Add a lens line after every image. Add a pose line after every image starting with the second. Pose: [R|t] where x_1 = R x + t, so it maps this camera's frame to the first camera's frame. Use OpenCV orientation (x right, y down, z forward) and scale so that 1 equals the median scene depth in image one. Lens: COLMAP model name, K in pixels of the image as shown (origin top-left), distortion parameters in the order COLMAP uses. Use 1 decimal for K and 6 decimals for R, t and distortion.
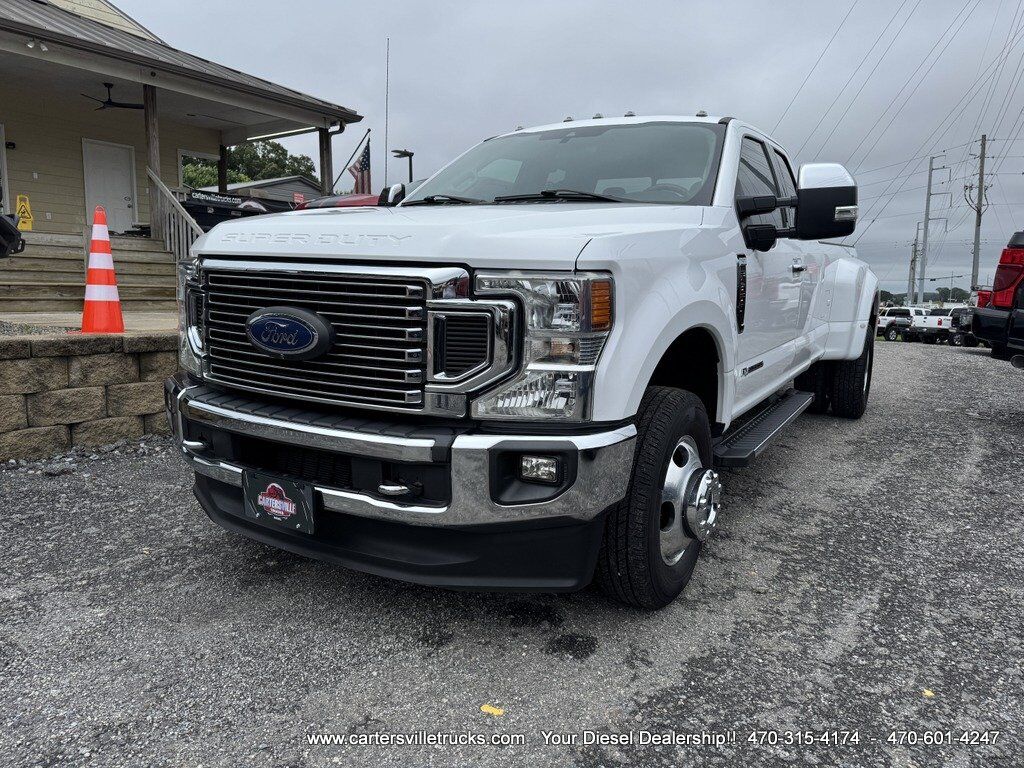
lens RADIAL K [[721.1, 0, 508.6], [0, 721.1, 368.6], [0, 0, 1]] dist [0.076963, -0.095214]
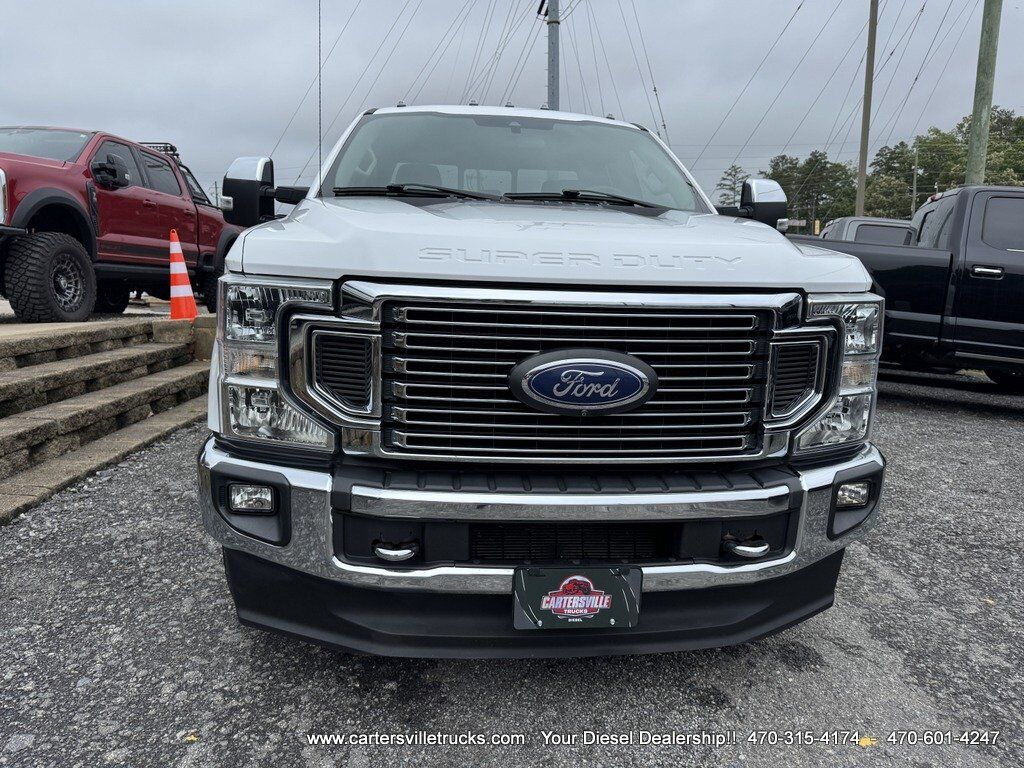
lens RADIAL K [[722.2, 0, 514.2], [0, 722.2, 379.5], [0, 0, 1]] dist [0.054987, -0.060440]
pose [[0.805694, -0.105299, 0.582898, -0.688420], [0.082437, 0.994429, 0.065696, -0.091611], [-0.586568, -0.004878, 0.809885, 0.355141]]
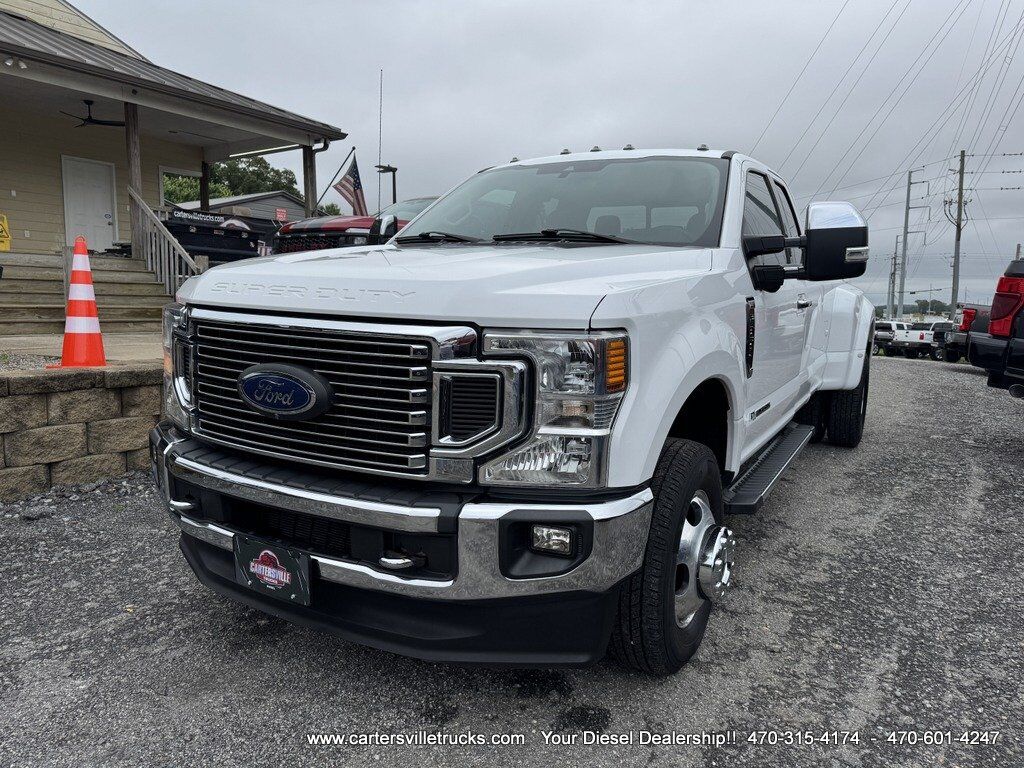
lens RADIAL K [[728.7, 0, 506.7], [0, 728.7, 381.8], [0, 0, 1]] dist [0.061117, -0.067909]
pose [[0.999877, -0.003657, 0.015279, -0.022699], [0.003795, 0.999953, -0.008961, -0.043711], [-0.015246, 0.009018, 0.999843, 0.035274]]
